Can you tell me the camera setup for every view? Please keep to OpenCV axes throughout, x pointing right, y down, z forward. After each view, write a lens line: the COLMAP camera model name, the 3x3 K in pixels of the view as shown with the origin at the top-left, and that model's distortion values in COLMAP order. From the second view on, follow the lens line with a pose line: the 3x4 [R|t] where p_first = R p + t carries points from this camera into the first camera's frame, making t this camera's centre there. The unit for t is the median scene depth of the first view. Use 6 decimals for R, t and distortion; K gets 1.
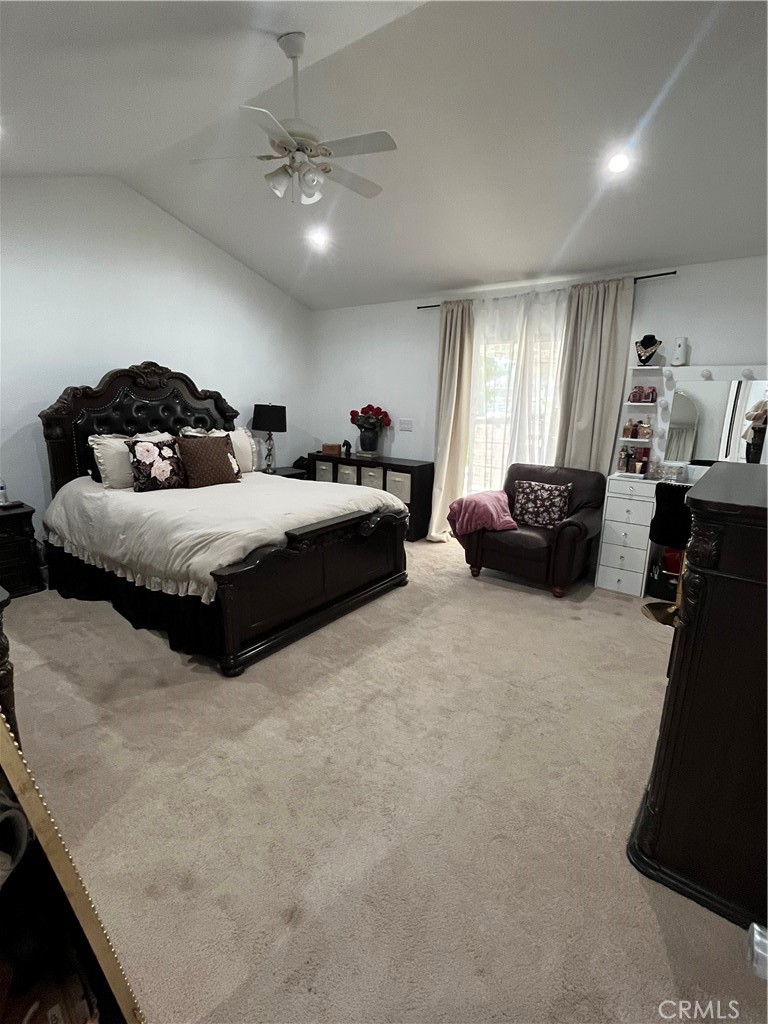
lens RADIAL K [[490.2, 0, 382.8], [0, 490.2, 512.1], [0, 0, 1]] dist [0.001481, -0.000410]
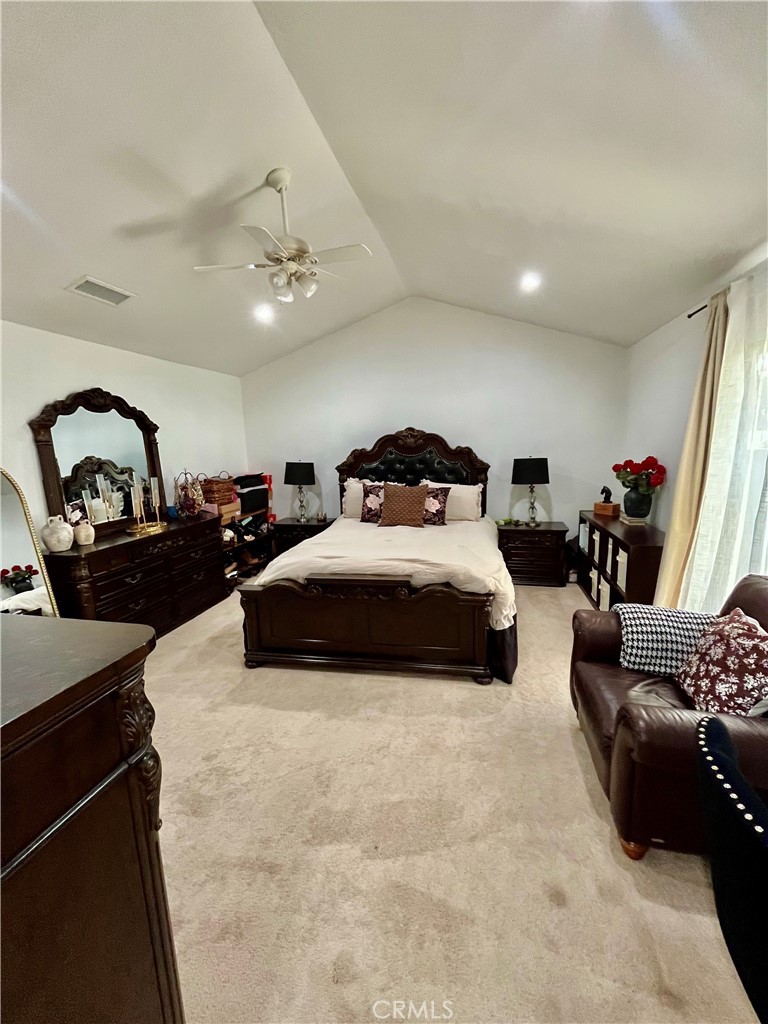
lens RADIAL K [[414.9, 0, 386.2], [0, 414.9, 517.0], [0, 0, 1]] dist [0.000891, 0.000172]
pose [[0.411825, 0.116979, -0.903723, 0.544915], [-0.177784, 0.982983, 0.046223, -0.109691], [0.893752, 0.141632, 0.425614, 0.496410]]
